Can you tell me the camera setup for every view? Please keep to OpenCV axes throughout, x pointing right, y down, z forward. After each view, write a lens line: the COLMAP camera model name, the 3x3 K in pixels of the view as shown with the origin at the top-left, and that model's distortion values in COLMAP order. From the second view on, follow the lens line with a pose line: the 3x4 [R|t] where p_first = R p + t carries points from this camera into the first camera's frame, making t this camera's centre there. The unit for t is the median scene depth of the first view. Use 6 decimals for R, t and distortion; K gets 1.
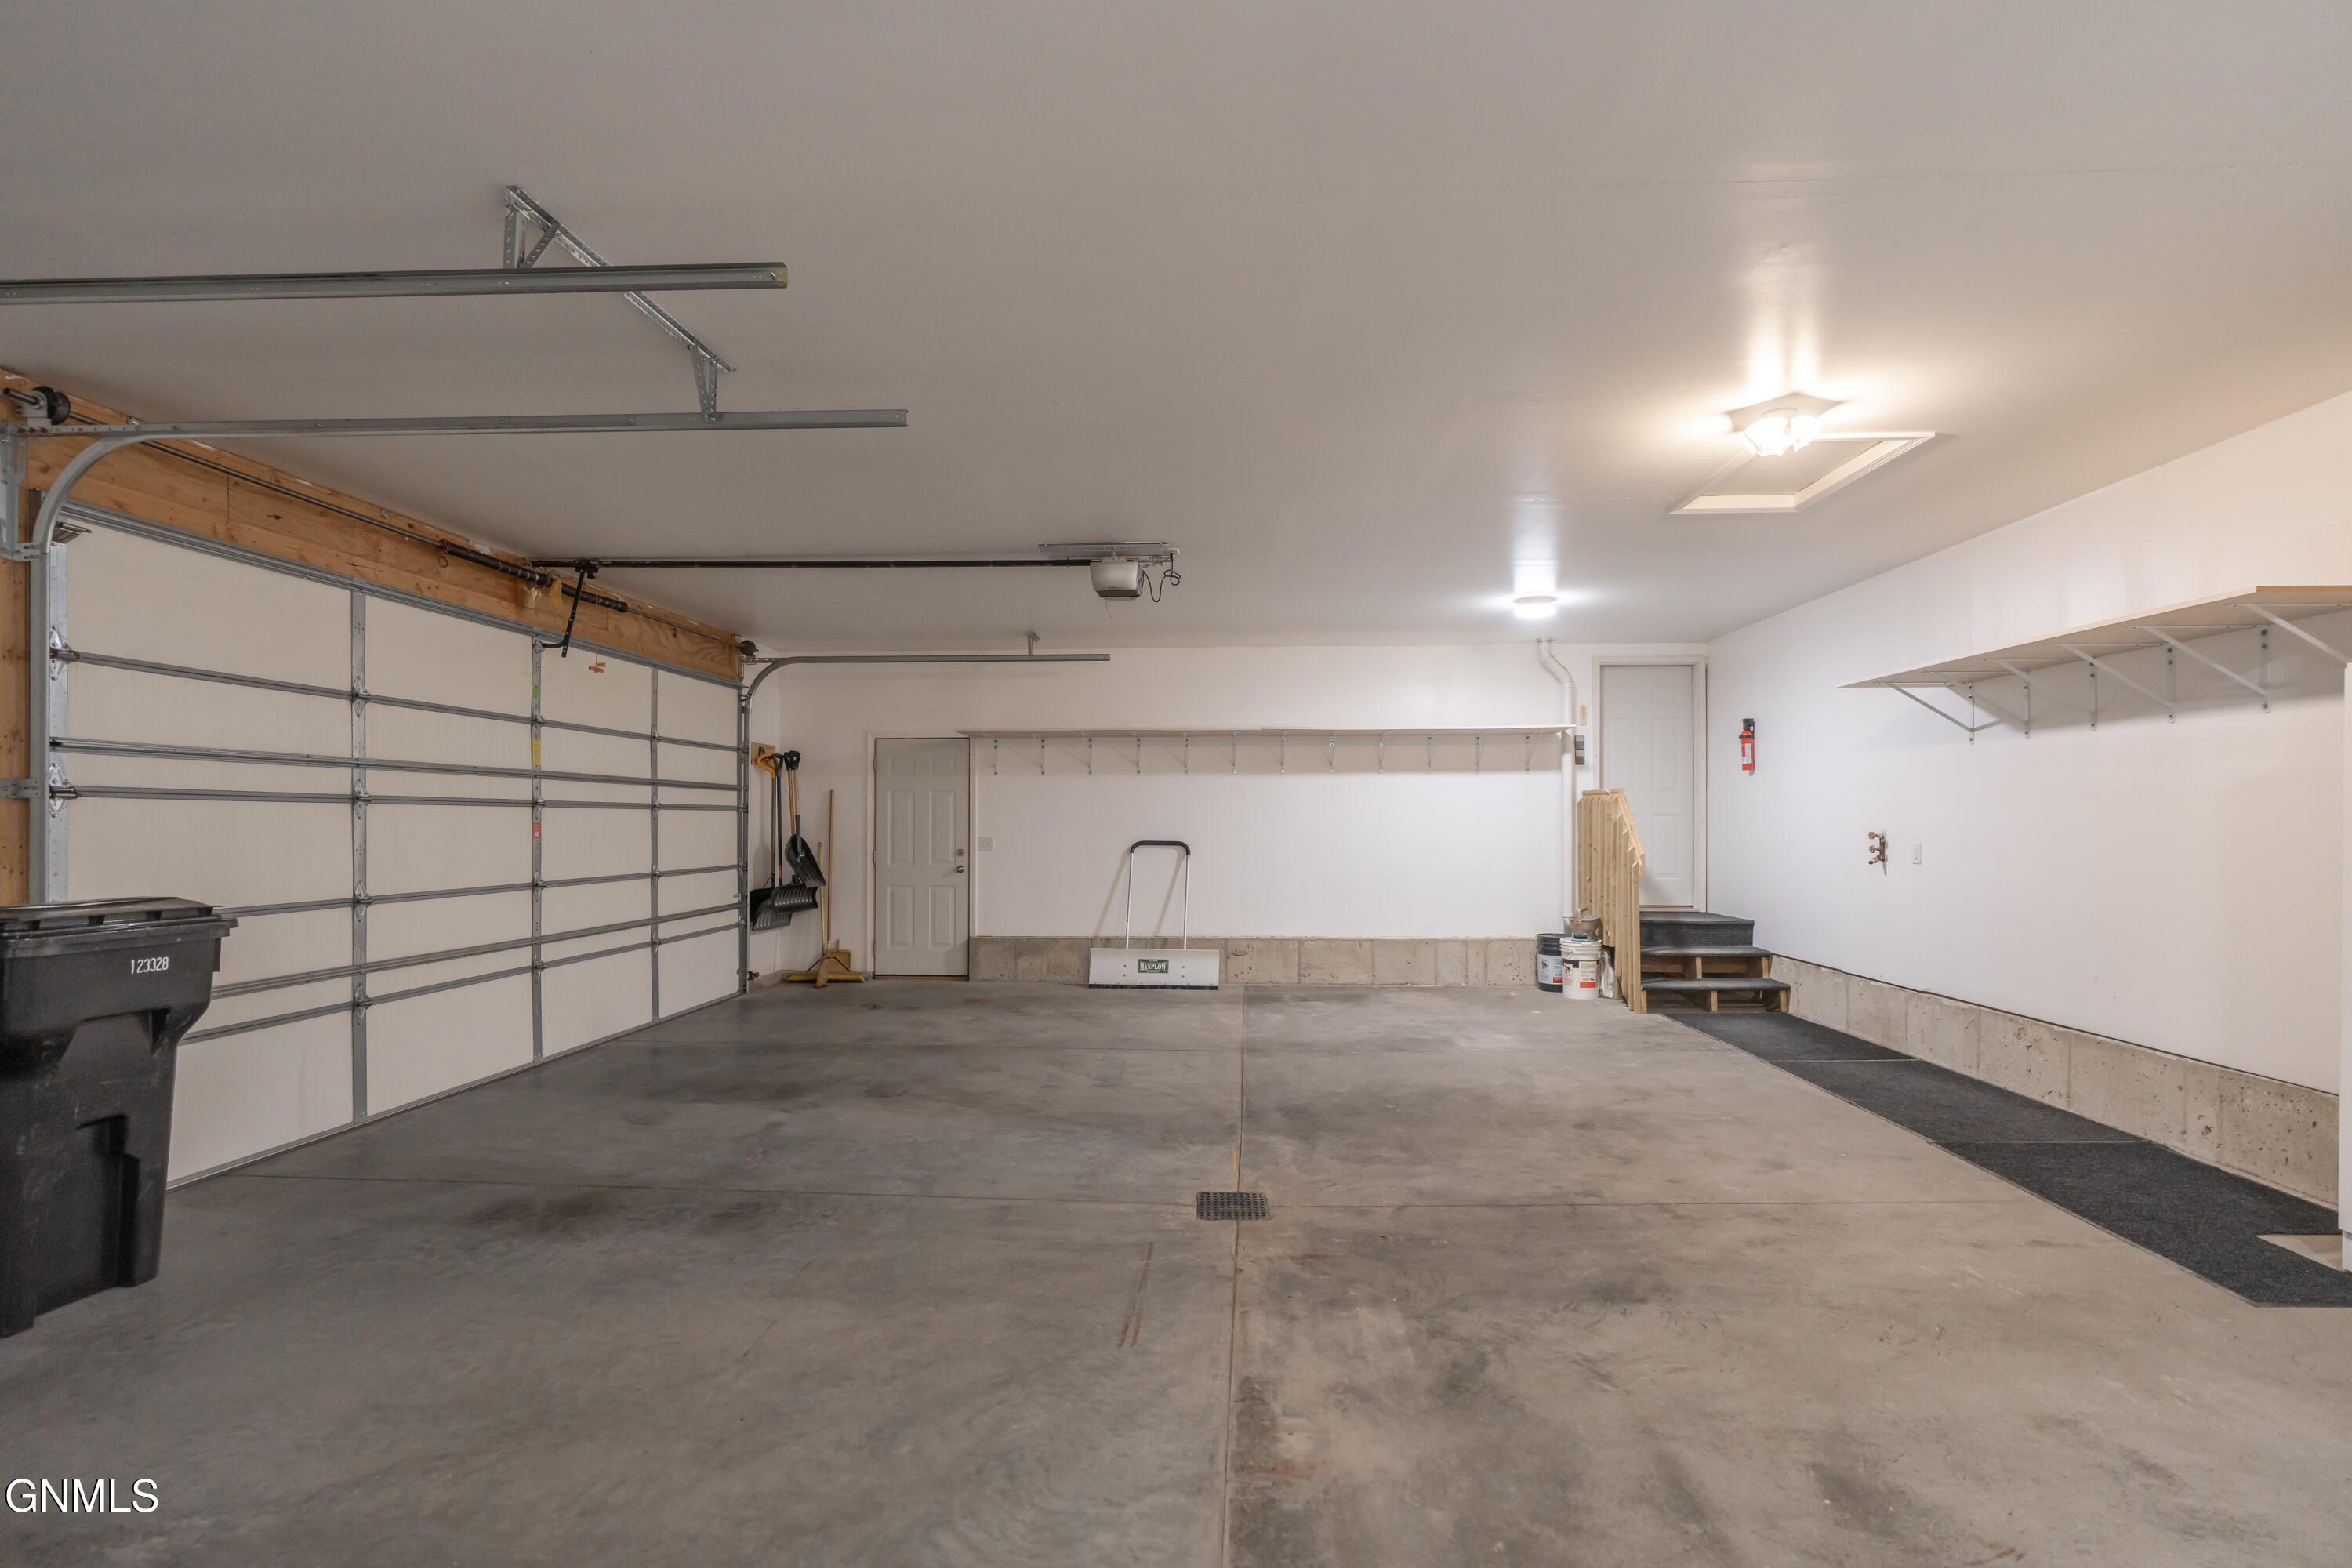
lens RADIAL K [[1057.1, 0, 1190.0], [0, 1057.1, 808.3], [0, 0, 1]] dist [-0.000812, 0.000681]
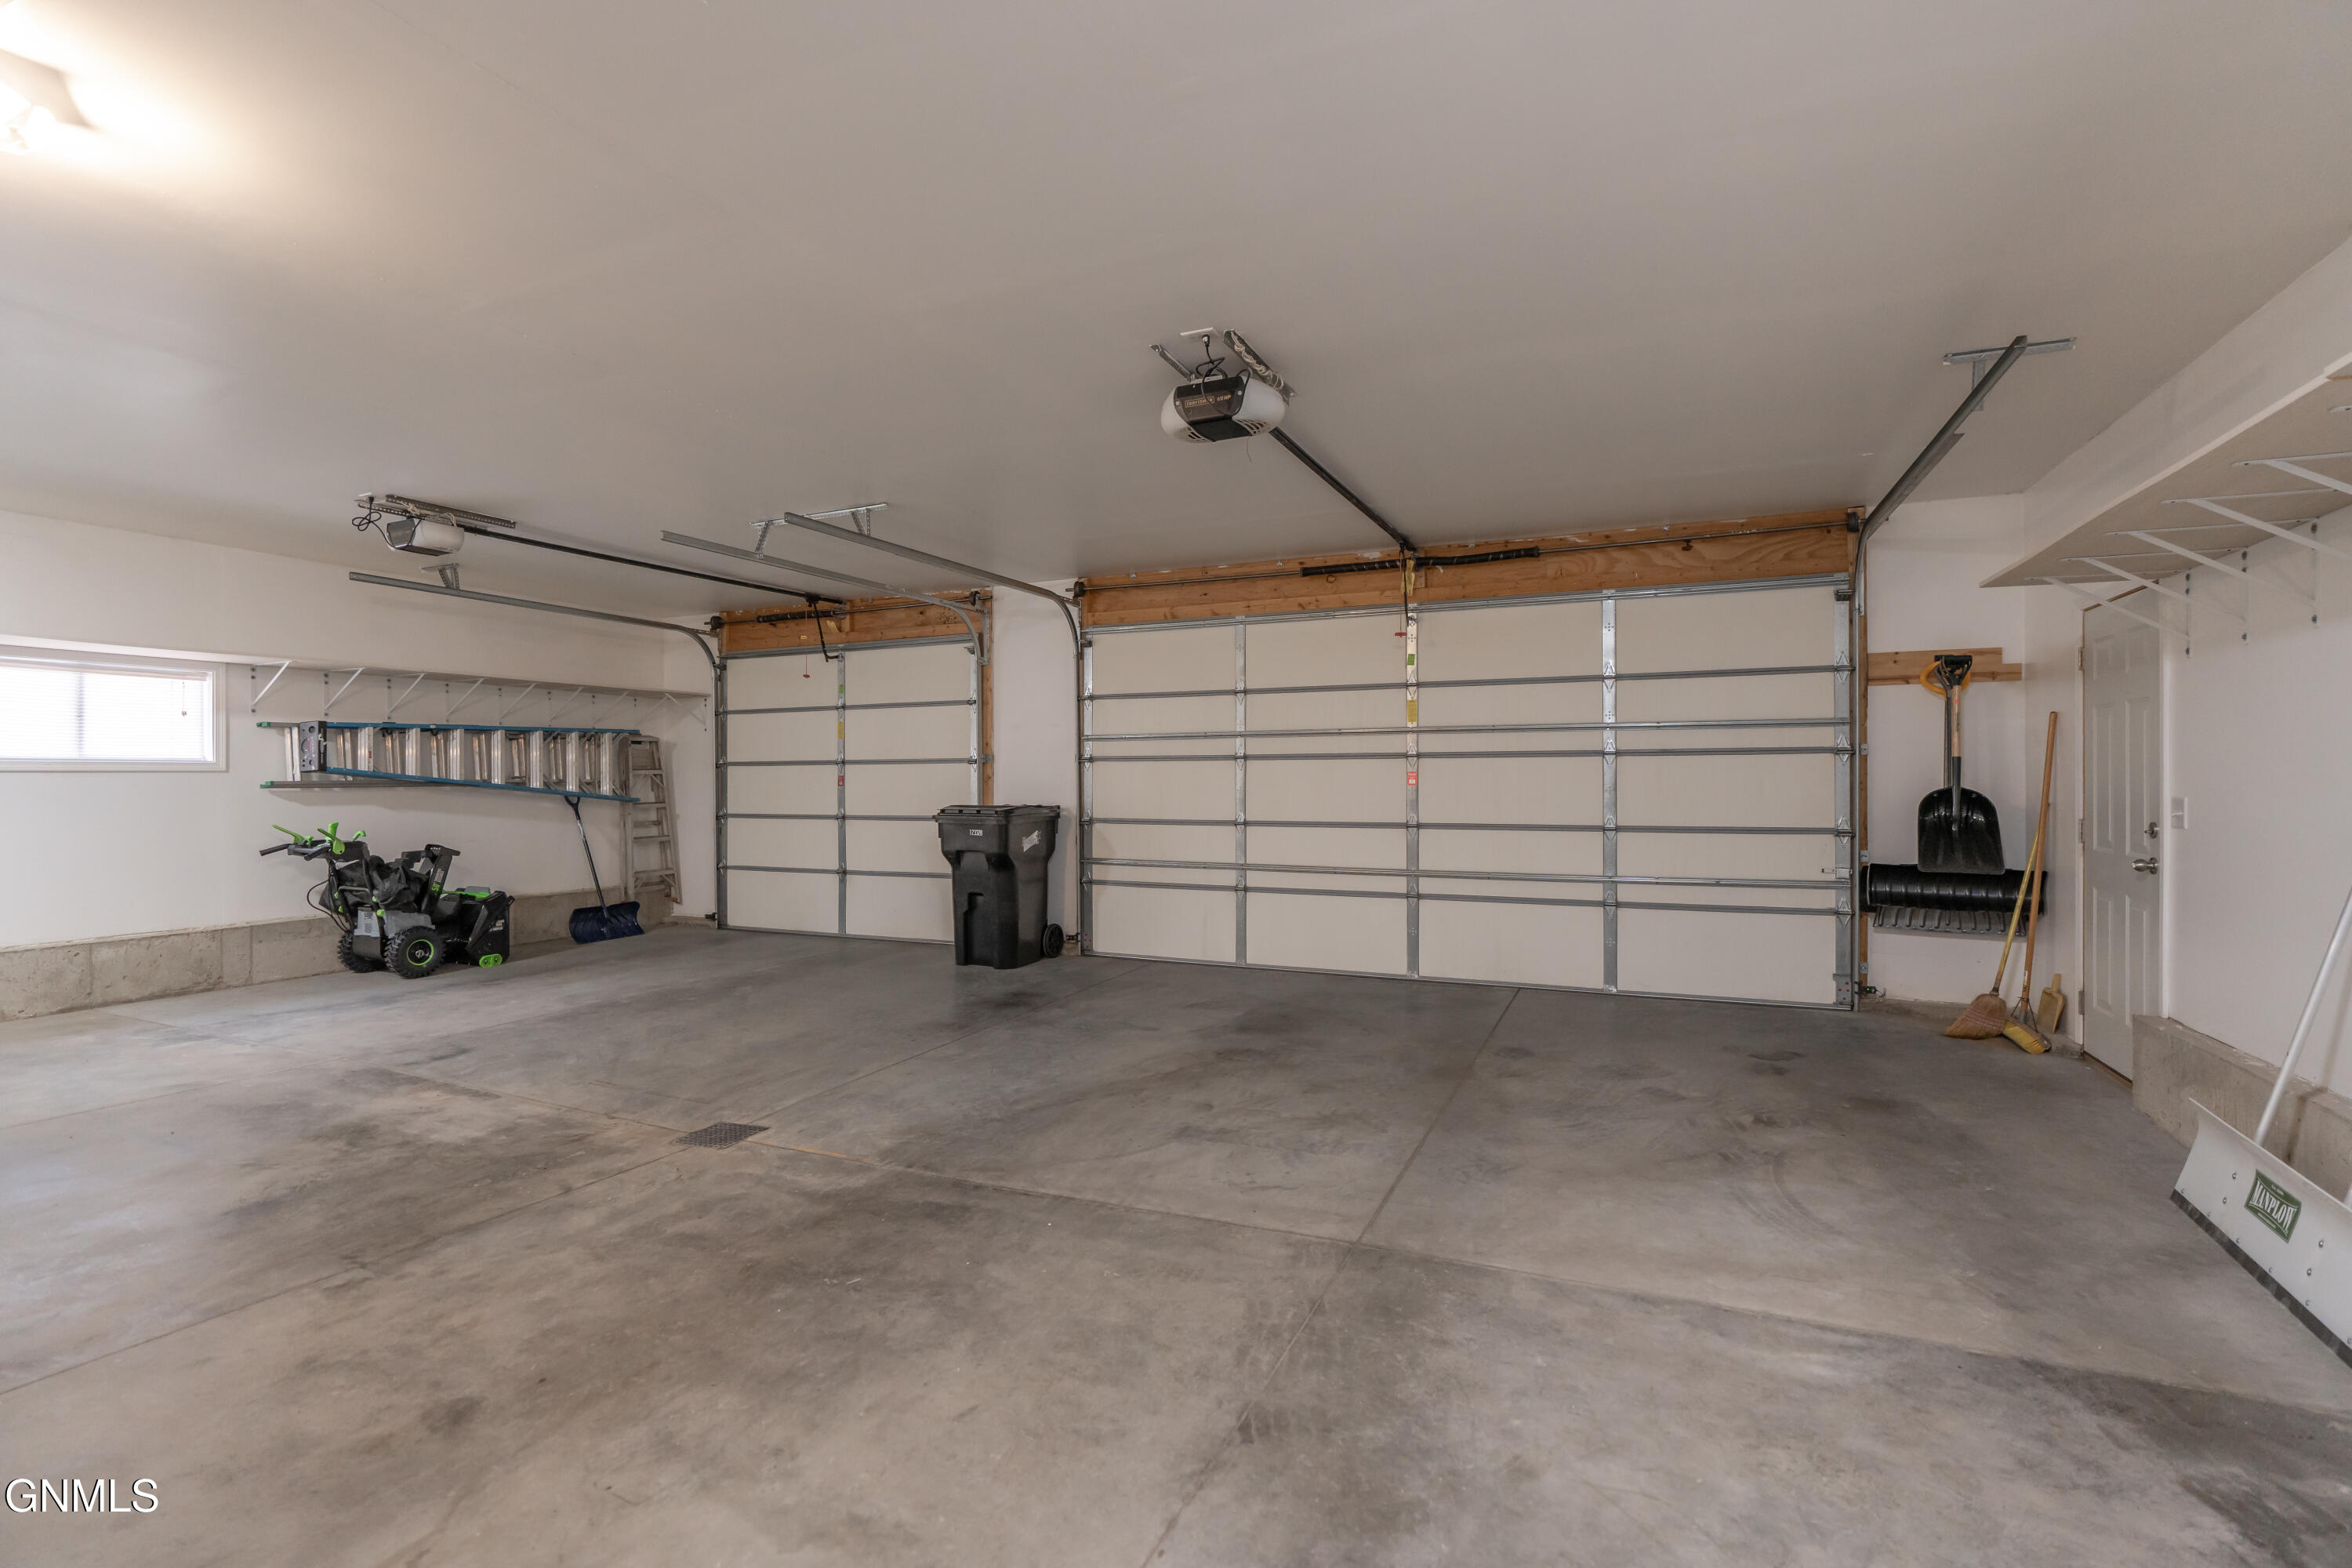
lens RADIAL K [[1057.1, 0, 1191.2], [0, 1057.1, 777.6], [0, 0, 1]] dist [-0.000812, 0.000681]
pose [[-0.355417, -0.001987, -0.934706, 0.751226], [0.014185, 0.999871, -0.007519, 0.034025], [0.934600, -0.015932, -0.355343, 1.599788]]
